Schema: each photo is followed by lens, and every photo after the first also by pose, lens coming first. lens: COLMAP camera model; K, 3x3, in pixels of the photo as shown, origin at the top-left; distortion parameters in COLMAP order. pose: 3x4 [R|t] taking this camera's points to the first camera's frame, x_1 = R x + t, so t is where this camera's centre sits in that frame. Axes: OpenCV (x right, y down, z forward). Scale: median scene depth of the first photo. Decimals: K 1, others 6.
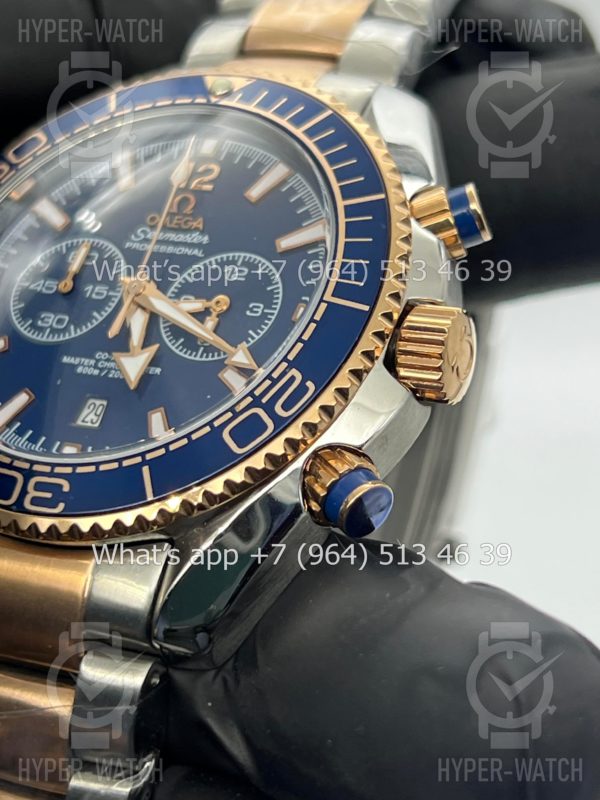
lens RADIAL K [[1903.7, 0, 299.9], [0, 1903.7, 407.5], [0, 0, 1]] dist [0.304931, 0.000000]
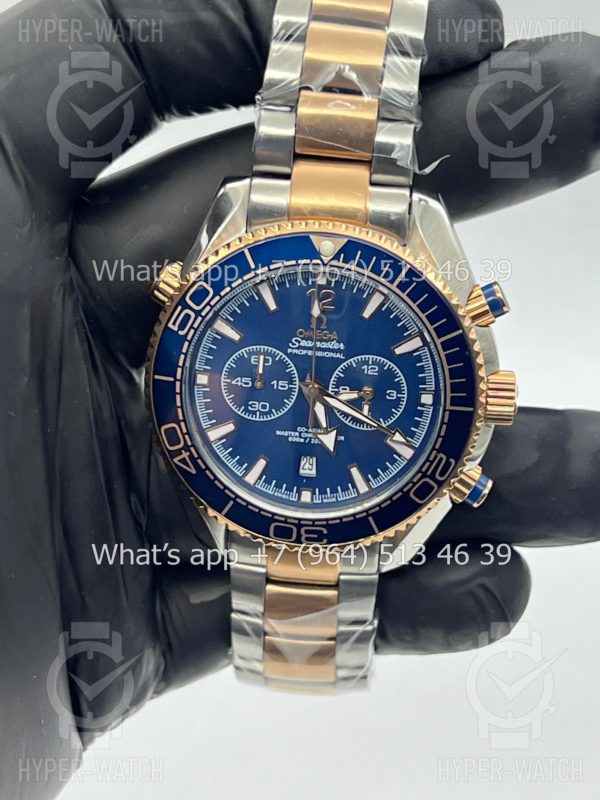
lens RADIAL K [[1903.7, 0, 299.7], [0, 1903.7, 397.2], [0, 0, 1]] dist [0.304931, 0.000000]
pose [[0.922392, -0.339178, 0.184799, -0.416258], [0.099477, 0.670902, 0.734843, -1.315089], [-0.373225, -0.659431, 0.652575, -0.085329]]
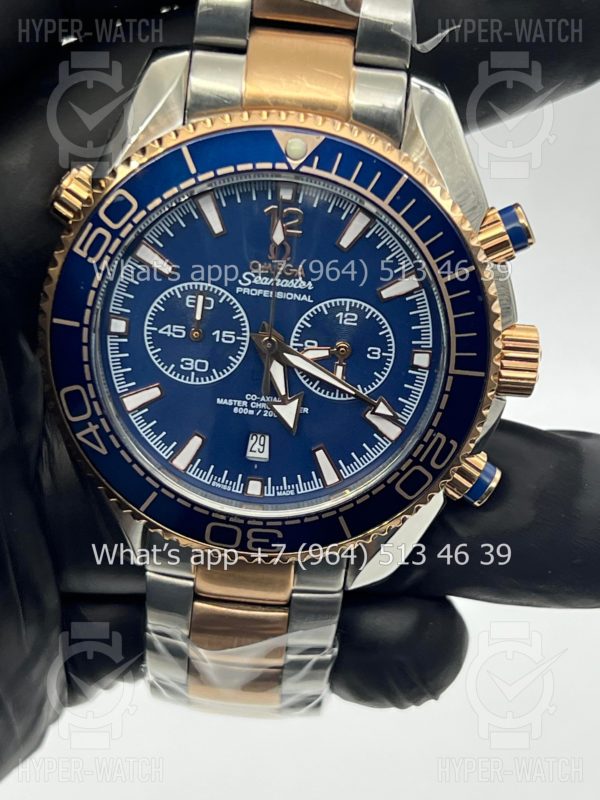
lens RADIAL K [[1903.7, 0, 302.3], [0, 1903.7, 401.9], [0, 0, 1]] dist [0.304931, 0.000000]
pose [[0.914103, -0.321256, 0.247409, -0.392294], [0.033066, 0.667185, 0.744158, -0.977307], [-0.404133, -0.672056, 0.620498, 0.210146]]
